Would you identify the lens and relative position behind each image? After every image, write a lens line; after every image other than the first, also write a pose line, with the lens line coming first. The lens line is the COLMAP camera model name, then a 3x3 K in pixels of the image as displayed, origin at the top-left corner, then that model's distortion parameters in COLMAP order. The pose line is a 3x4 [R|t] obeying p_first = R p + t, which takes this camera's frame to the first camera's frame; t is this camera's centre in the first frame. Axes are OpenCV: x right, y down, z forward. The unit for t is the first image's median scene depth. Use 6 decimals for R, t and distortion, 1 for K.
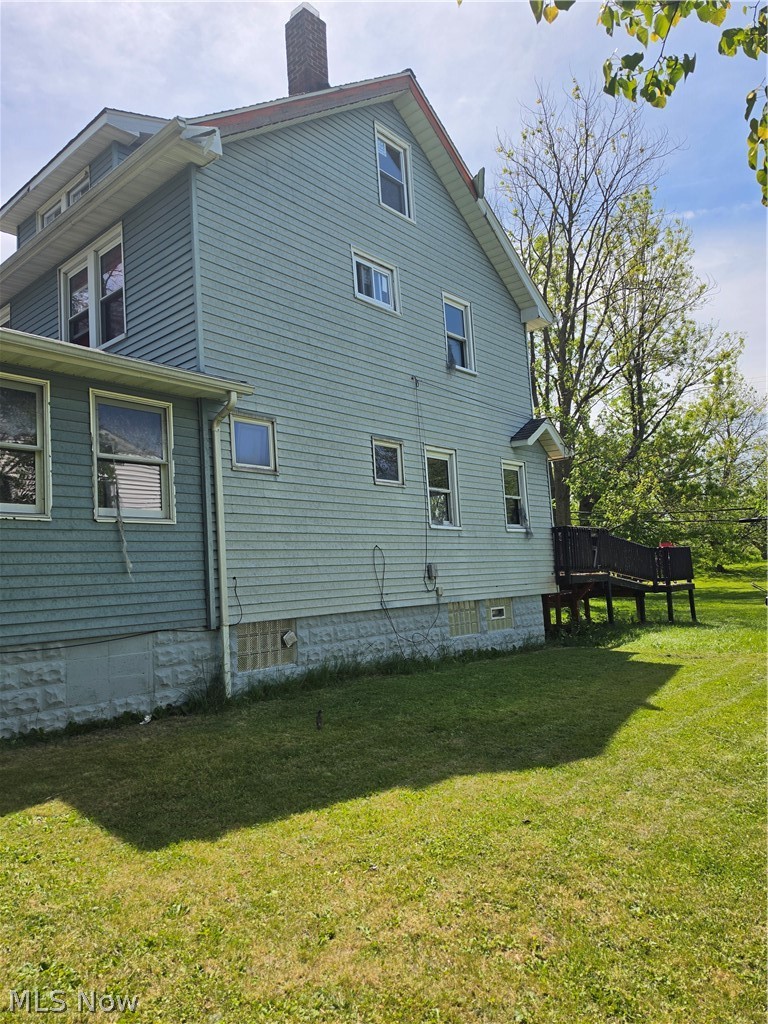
lens RADIAL K [[702.8, 0, 384.0], [0, 702.8, 512.0], [0, 0, 1]] dist [-0.006123, -0.002297]
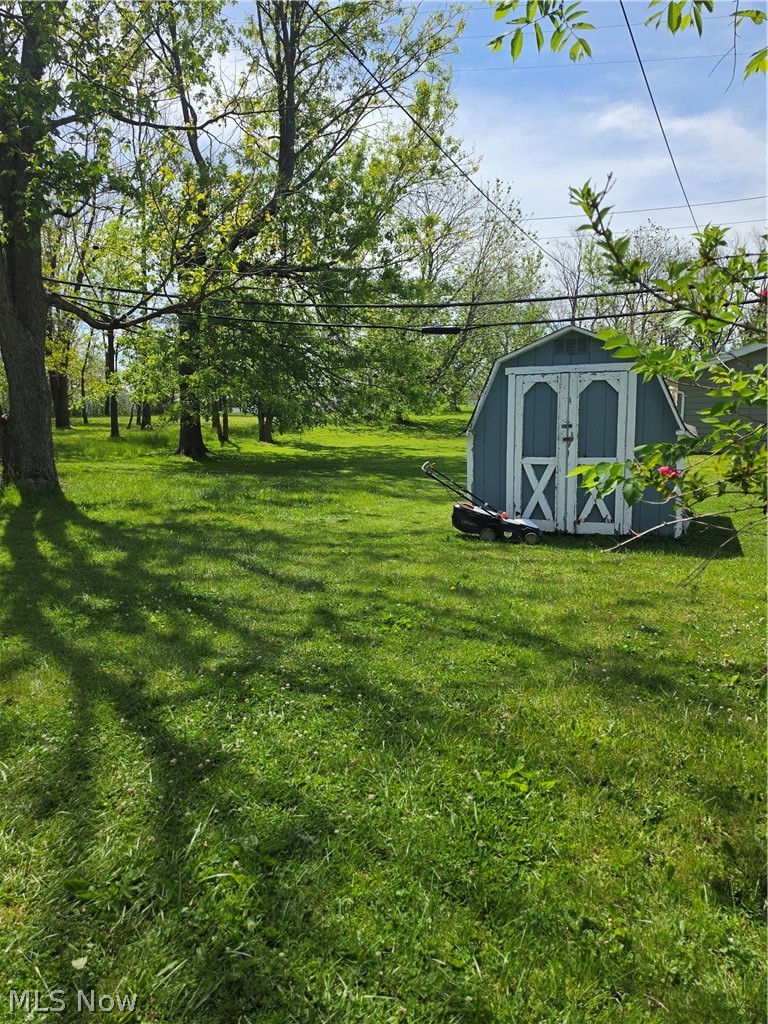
lens RADIAL K [[702.8, 0, 384.0], [0, 702.8, 512.0], [0, 0, 1]] dist [-0.006123, -0.002297]
pose [[0.916800, -0.001093, 0.399346, 0.204514], [-0.087687, 0.975041, 0.203978, 0.031412], [-0.389601, -0.222024, 0.893821, 0.394467]]
